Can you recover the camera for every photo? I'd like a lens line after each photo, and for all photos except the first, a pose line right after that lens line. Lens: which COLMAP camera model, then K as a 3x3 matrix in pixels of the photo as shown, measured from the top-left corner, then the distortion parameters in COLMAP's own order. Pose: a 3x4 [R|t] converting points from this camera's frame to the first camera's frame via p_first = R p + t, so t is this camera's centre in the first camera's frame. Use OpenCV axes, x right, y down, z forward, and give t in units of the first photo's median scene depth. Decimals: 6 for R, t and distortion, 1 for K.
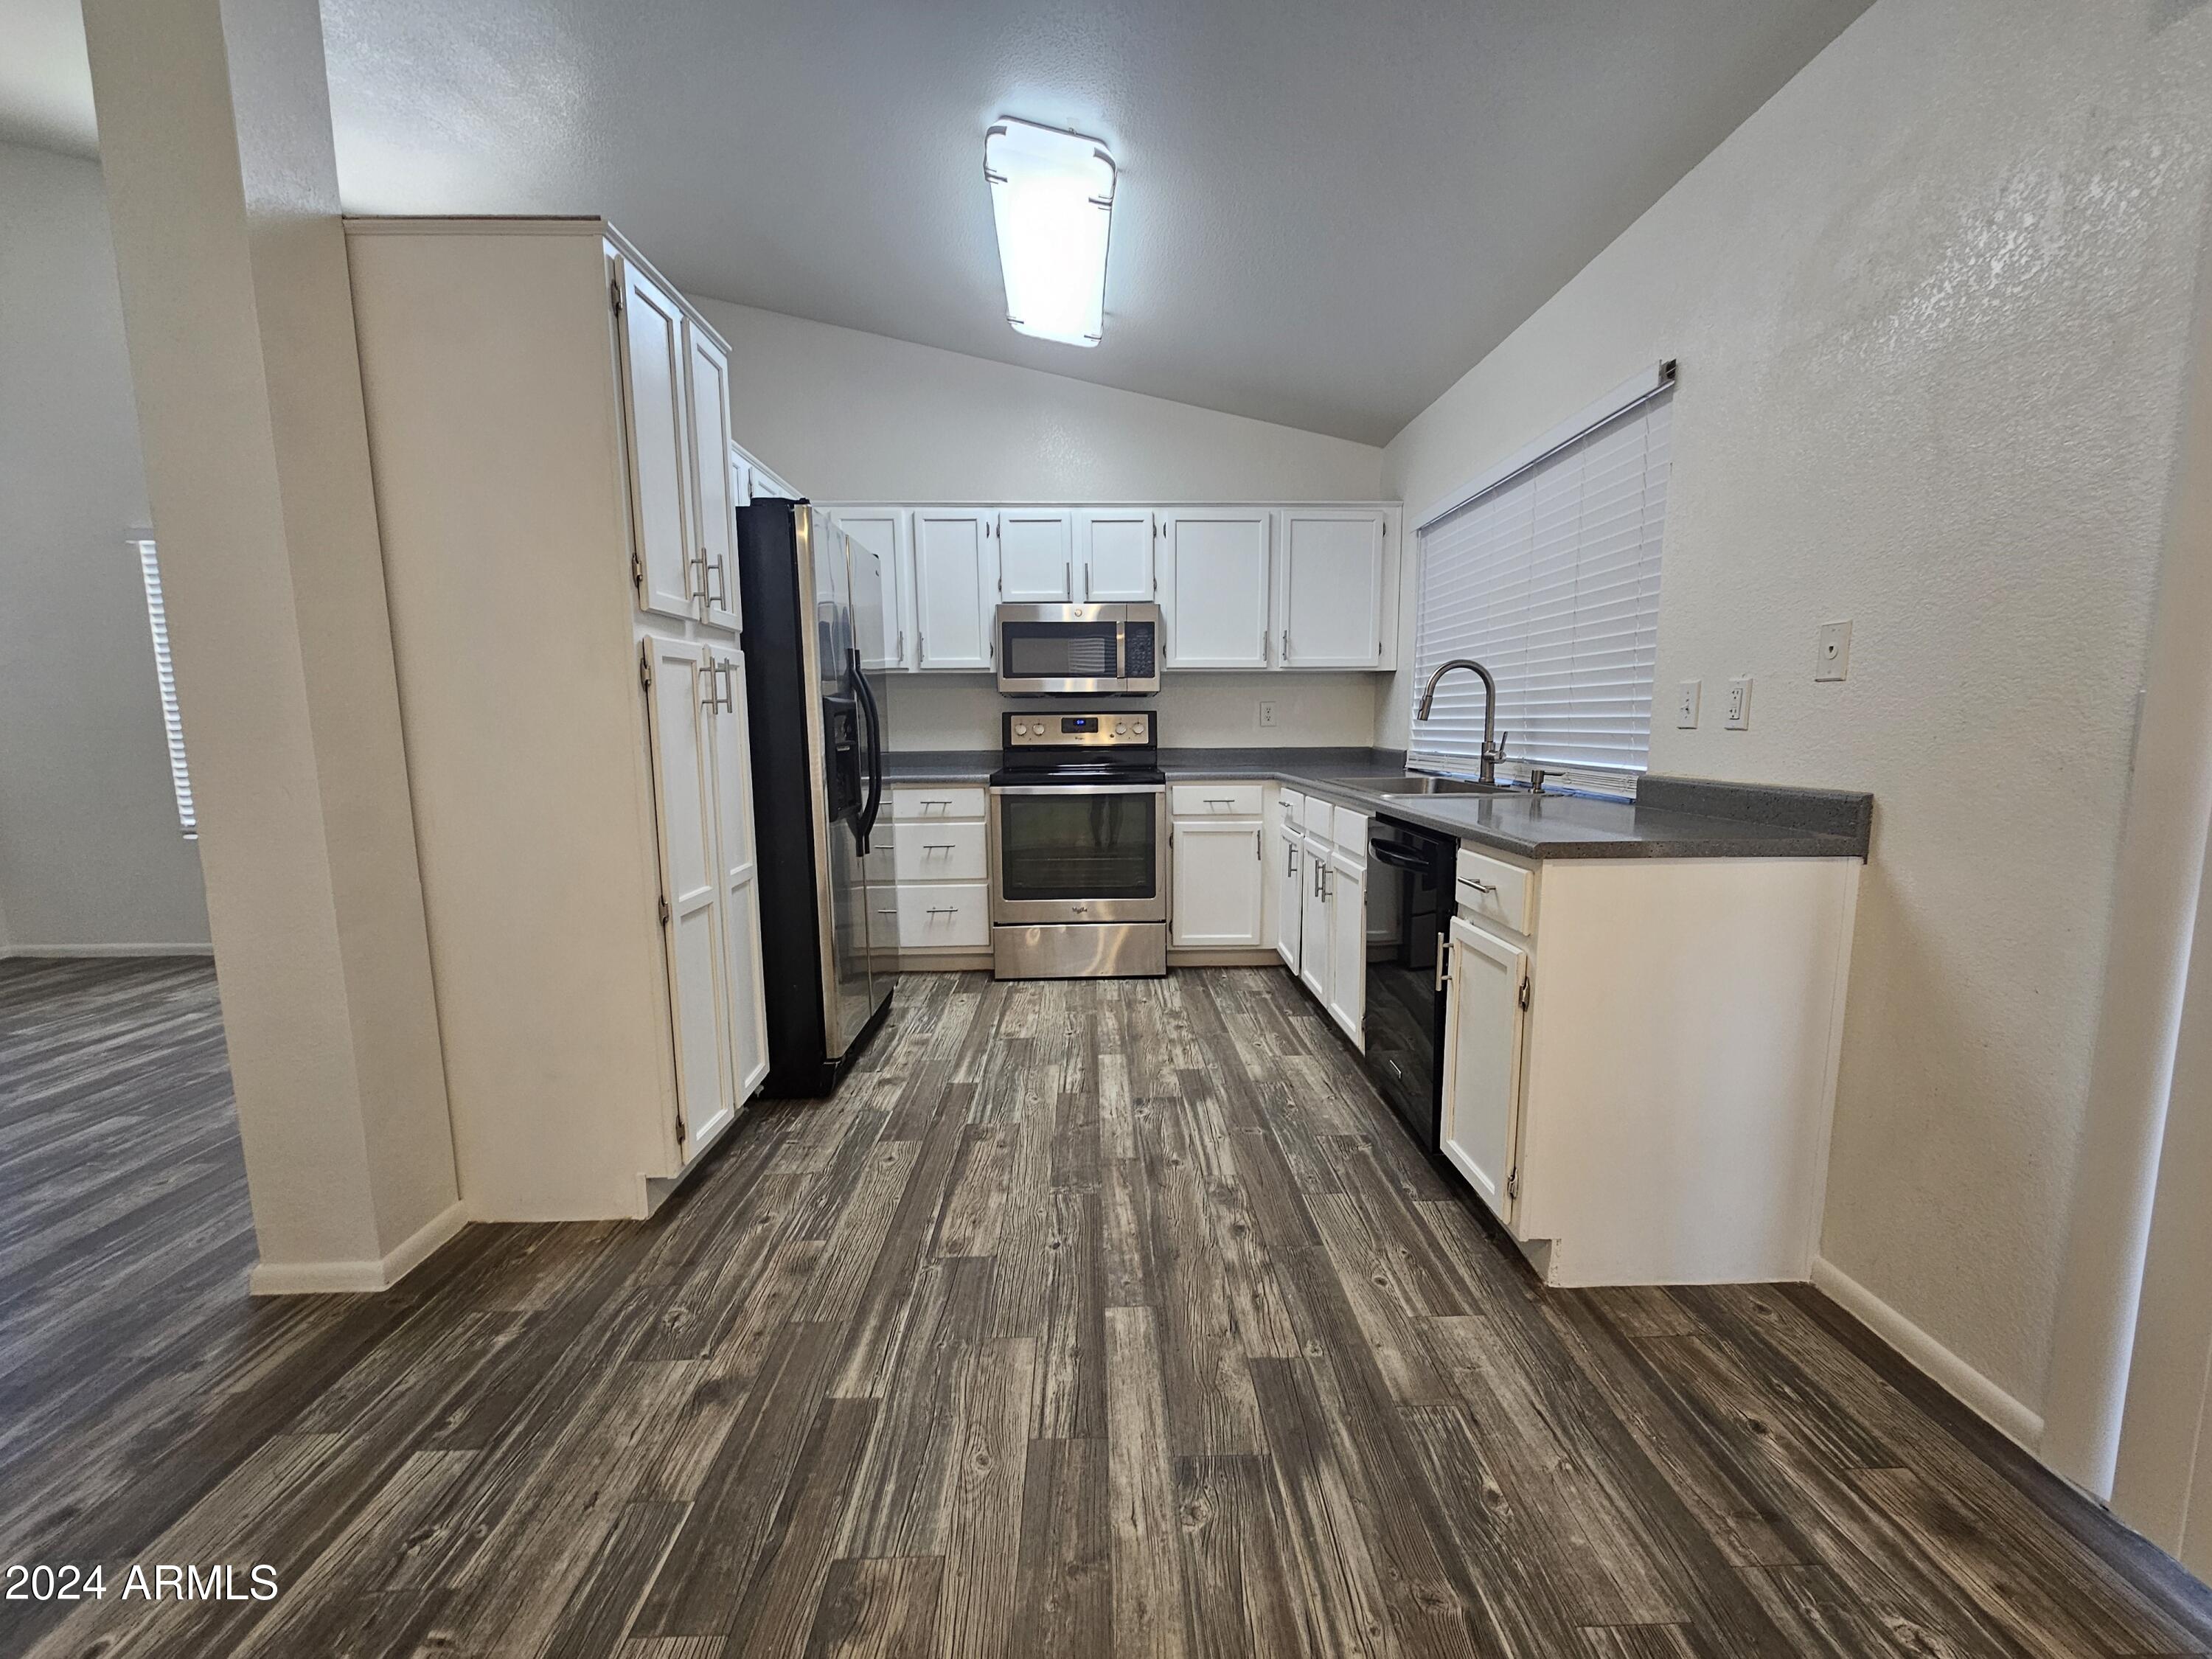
lens RADIAL K [[909.9, 0, 1118.4], [0, 909.9, 844.1], [0, 0, 1]] dist [-0.002733, 0.000473]
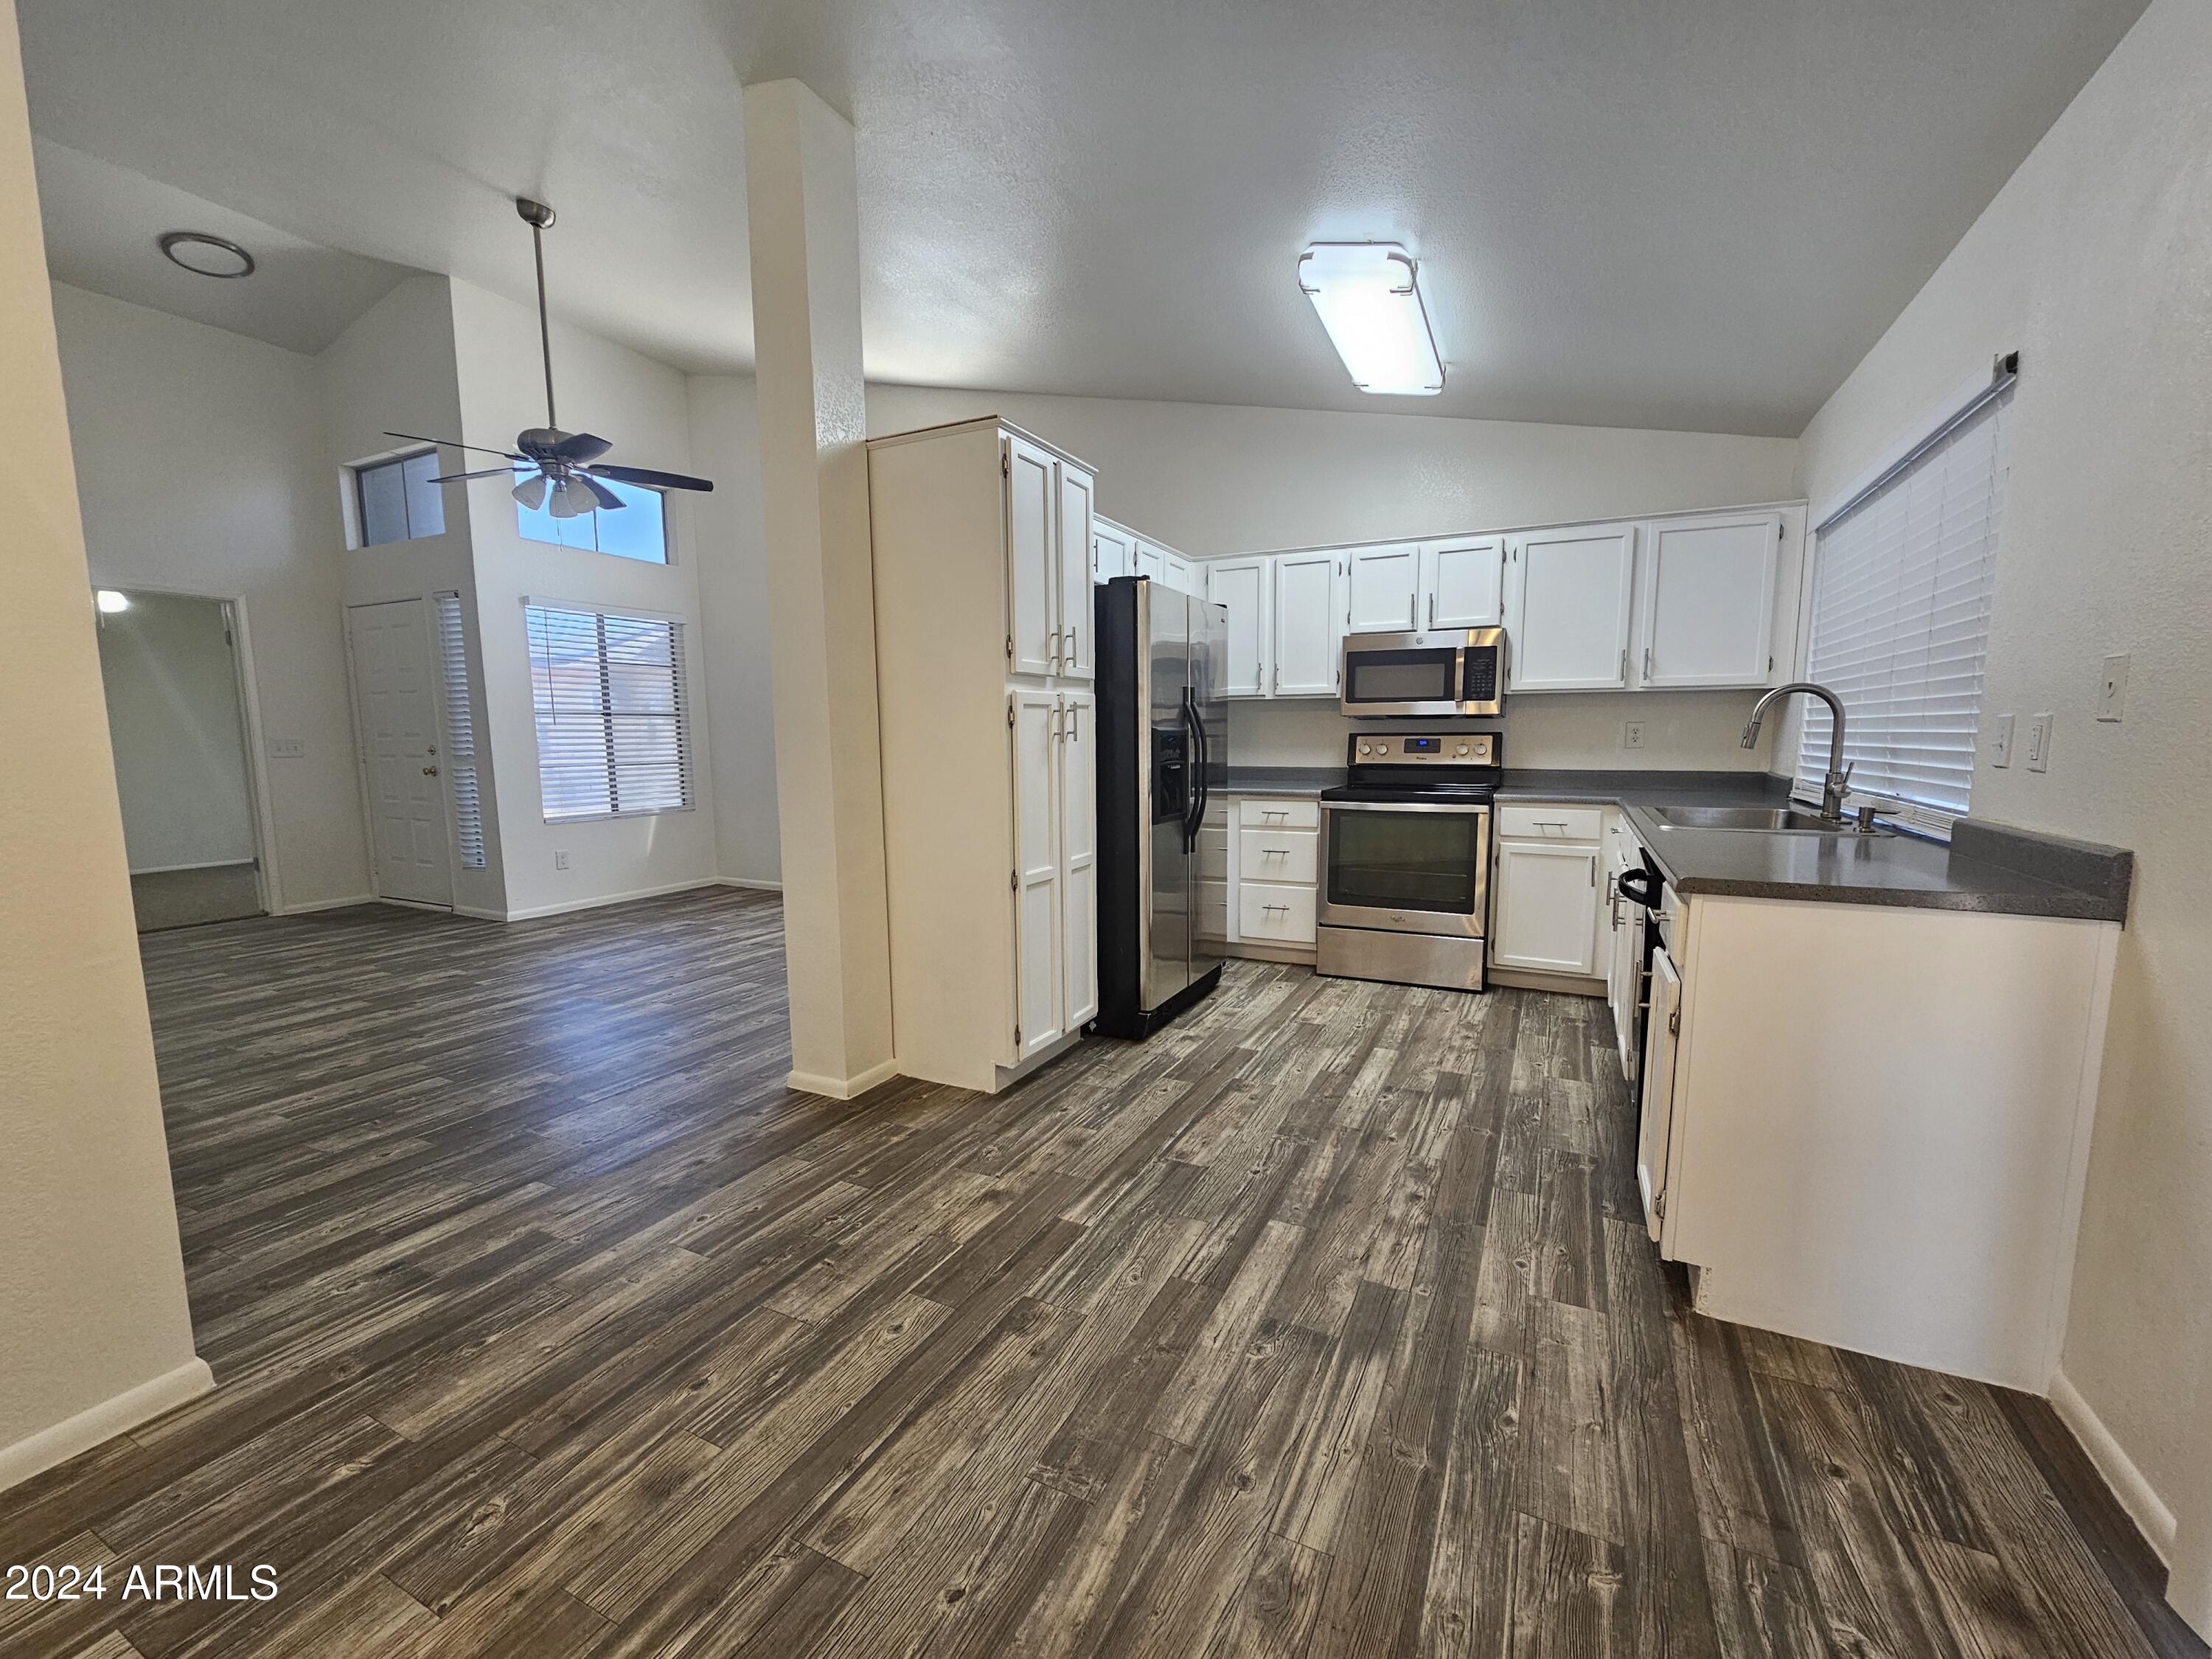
lens RADIAL K [[909.9, 0, 1118.4], [0, 909.9, 844.1], [0, 0, 1]] dist [-0.002733, 0.000473]
pose [[0.883491, 0.060331, -0.464548, 0.222727], [-0.064303, 0.997904, 0.007306, -0.003311], [0.464015, 0.023417, 0.885518, -0.142945]]
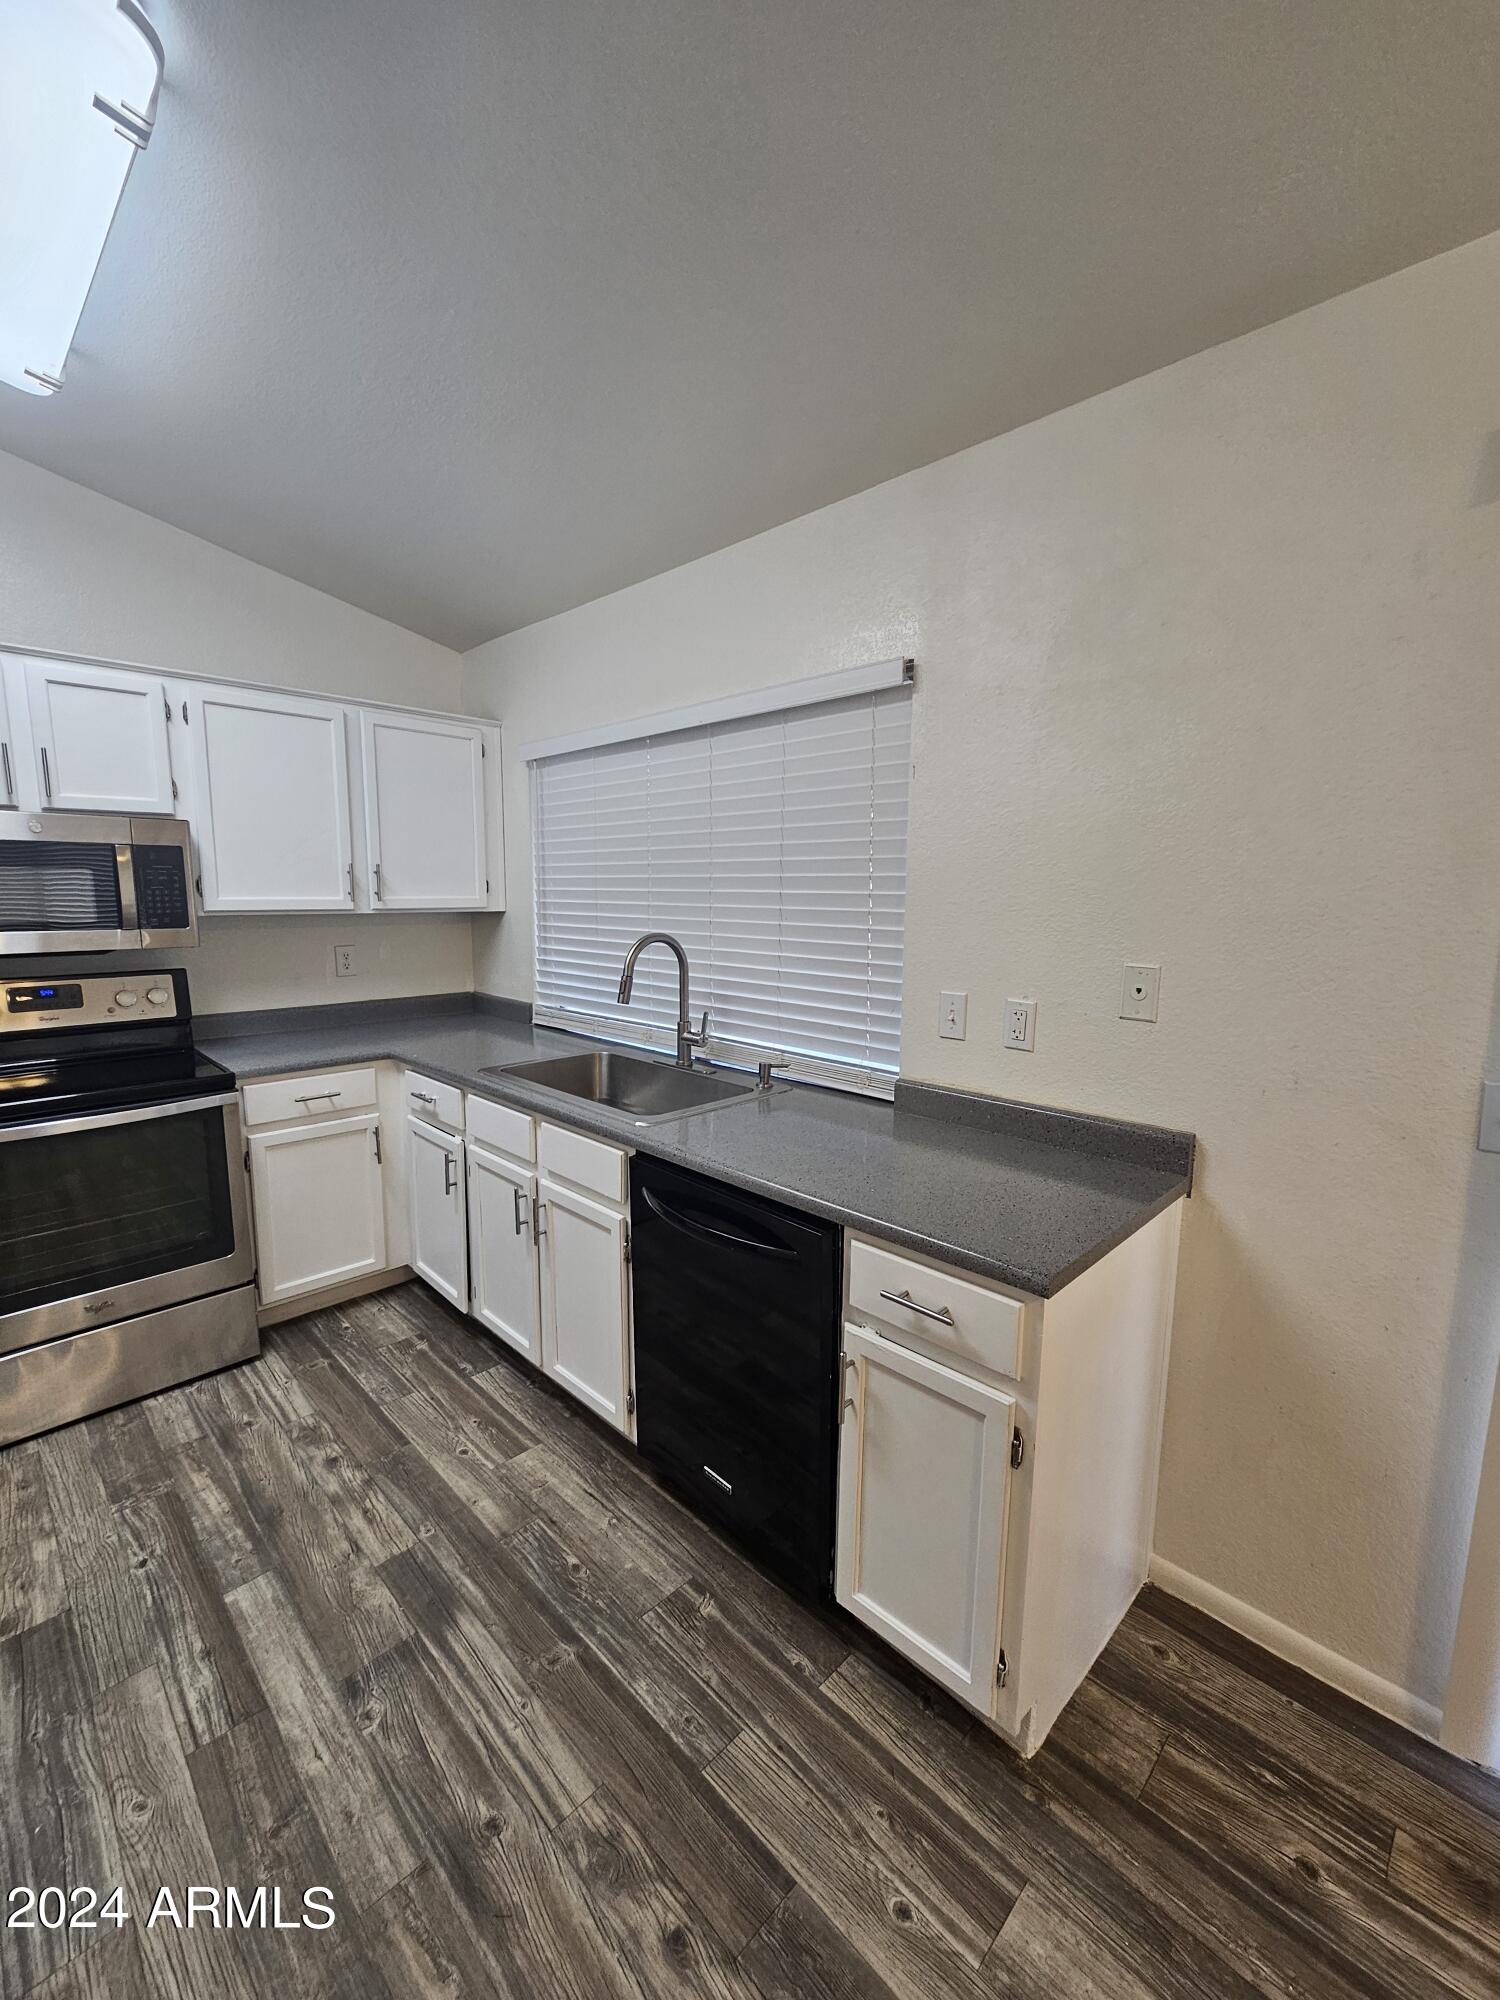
lens RADIAL K [[818.3, 0, 739.2], [0, 818.3, 1008.1], [0, 0, 1]] dist [-0.001164, 0.000481]
pose [[0.732148, -0.084904, 0.675833, -0.116141], [0.078533, 0.996106, 0.040062, -0.169881], [-0.676603, 0.023744, 0.735965, 0.394623]]
